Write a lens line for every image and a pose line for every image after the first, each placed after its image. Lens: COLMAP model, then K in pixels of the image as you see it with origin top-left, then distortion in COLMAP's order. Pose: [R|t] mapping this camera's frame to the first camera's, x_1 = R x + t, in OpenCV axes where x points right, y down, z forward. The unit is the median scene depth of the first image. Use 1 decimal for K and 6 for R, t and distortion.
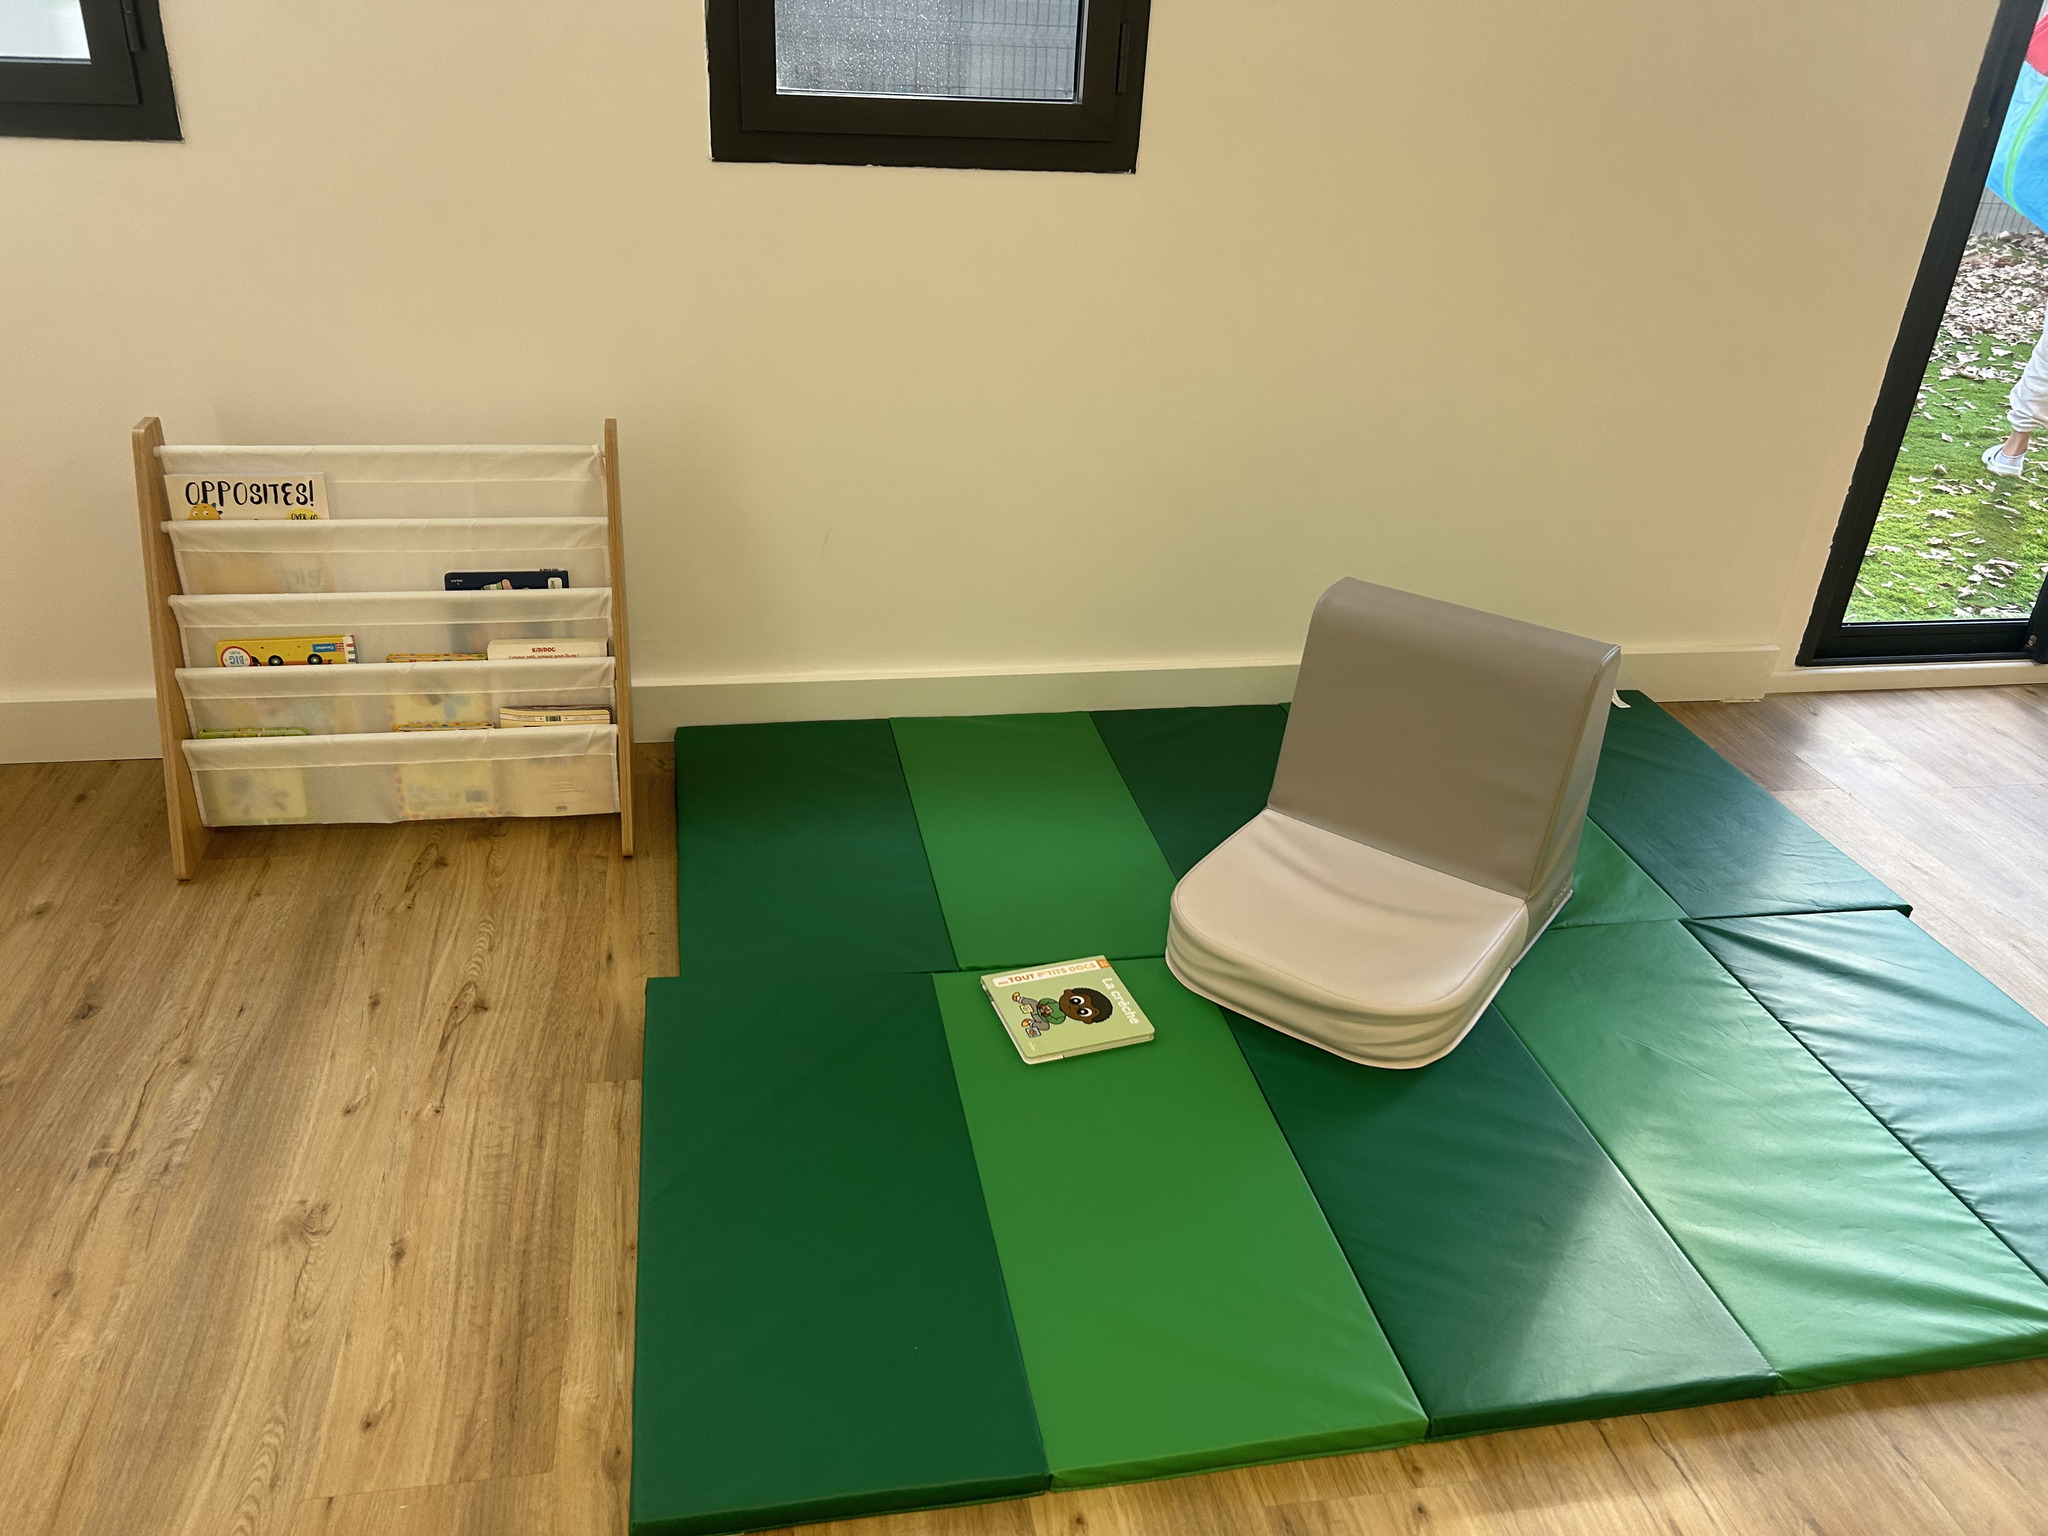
lens RADIAL K [[1550.1, 0, 1024.0], [0, 1550.1, 768.0], [0, 0, 1]] dist [0.005019, -0.000170]
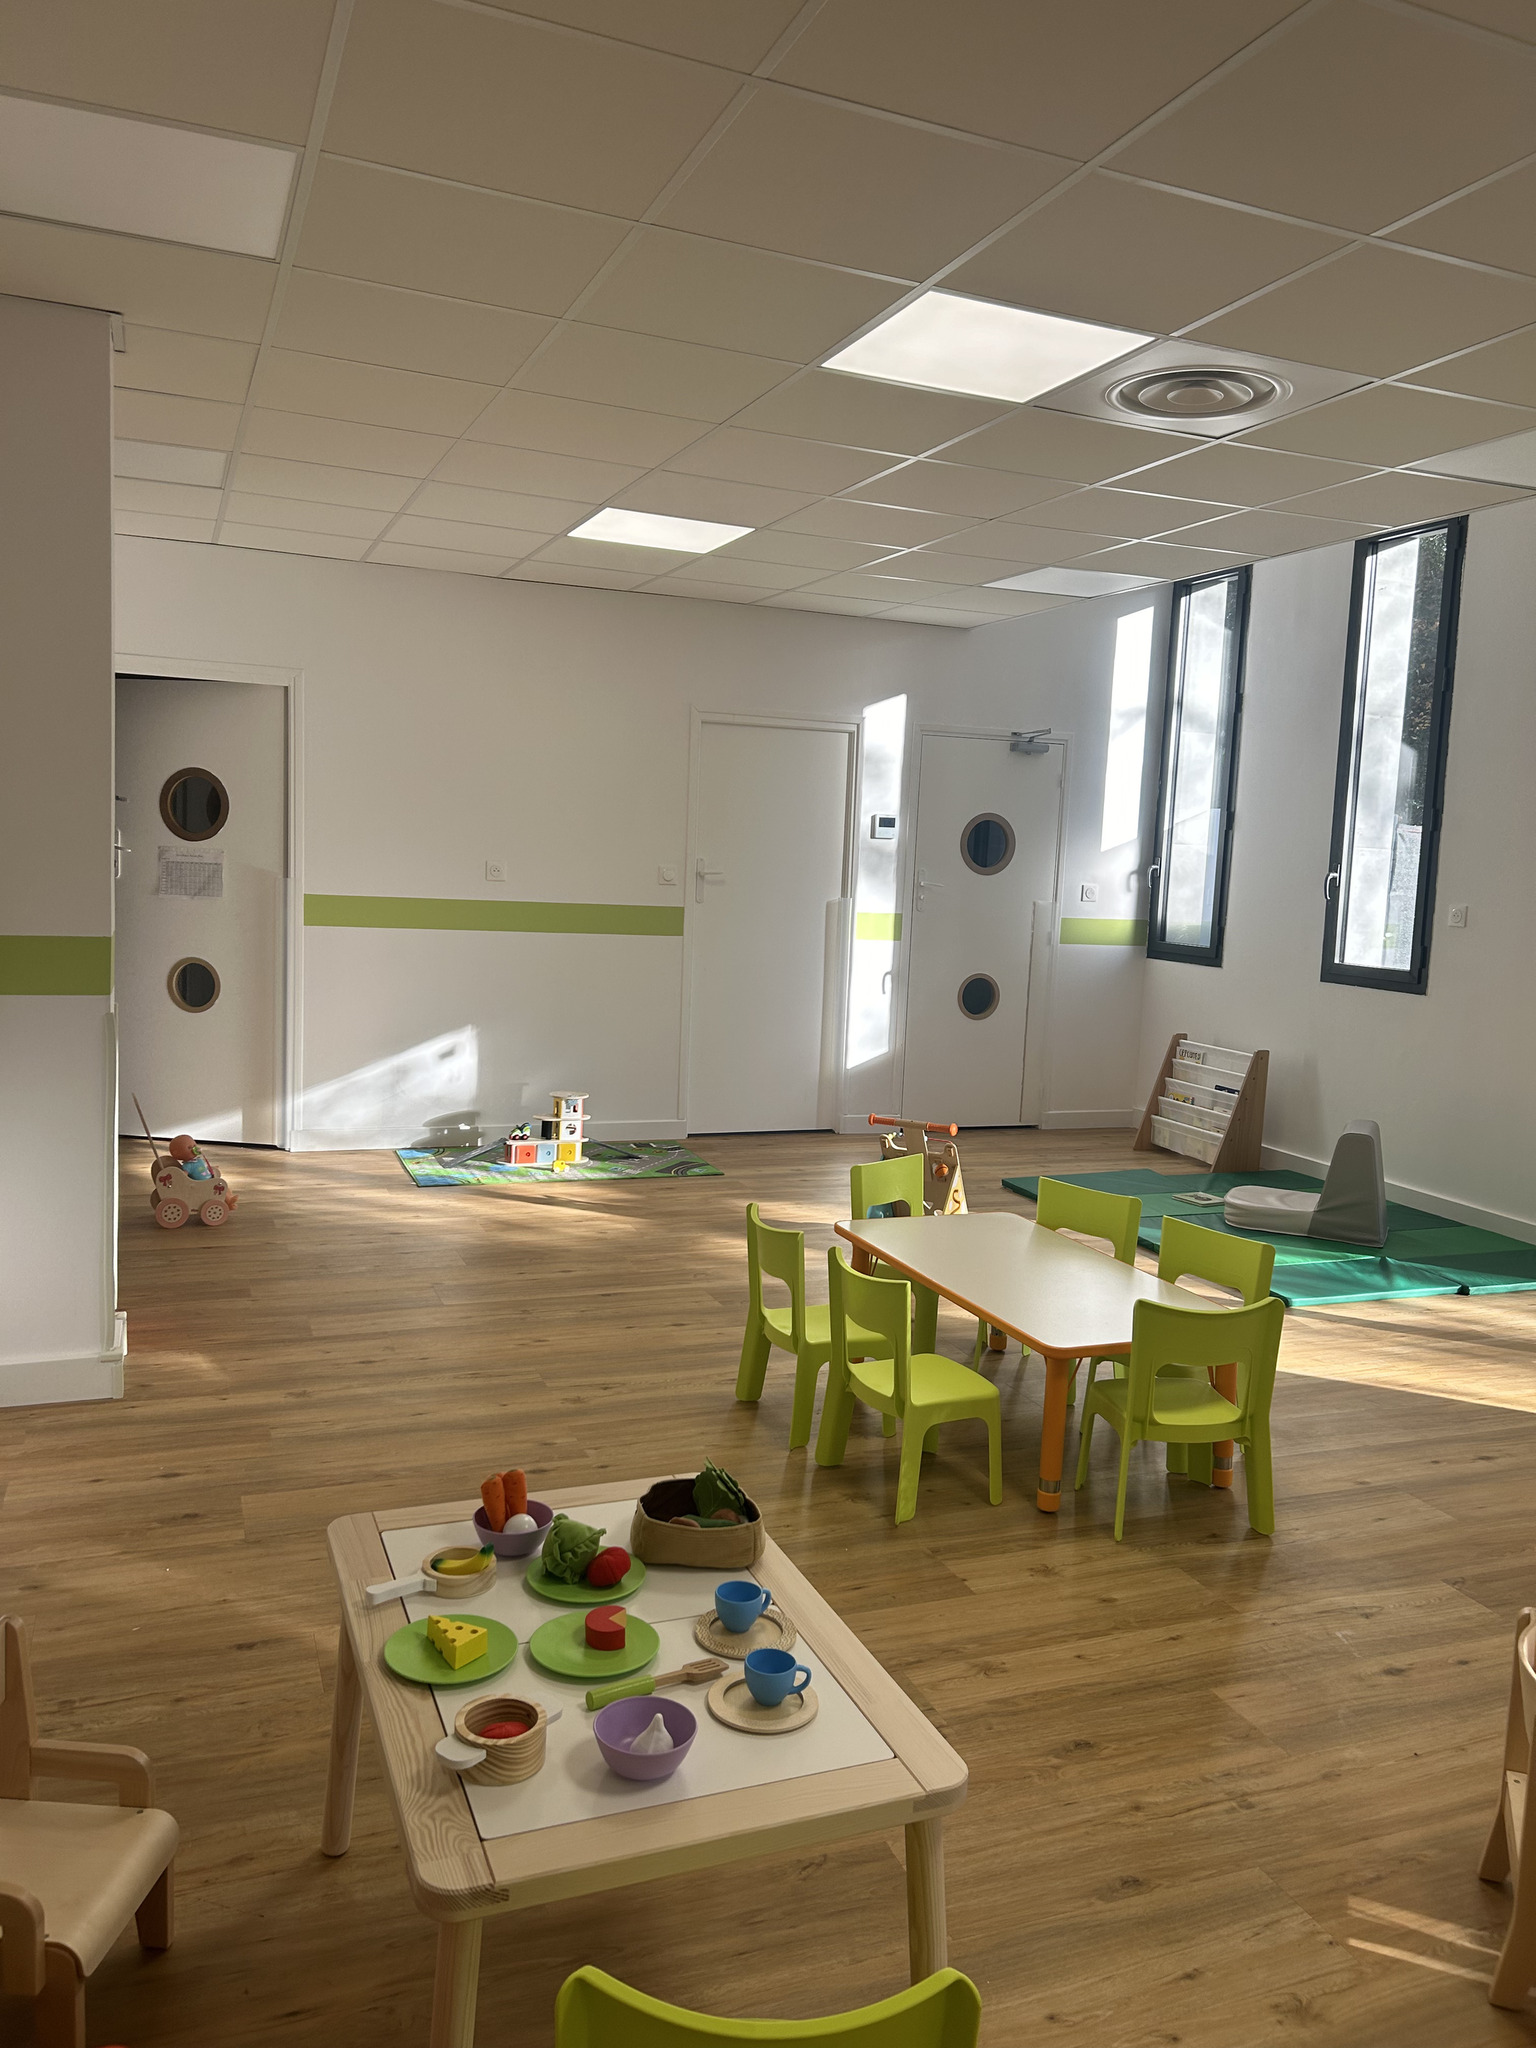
lens RADIAL K [[1550.1, 0, 763.8], [0, 1550.1, 1018.1], [0, 0, 1]] dist [0.005019, -0.000170]
pose [[0.187249, 0.064267, -0.980208, 2.680601], [-0.486731, 0.872820, -0.035754, 0.338051], [0.853247, 0.483793, 0.194715, -0.547497]]
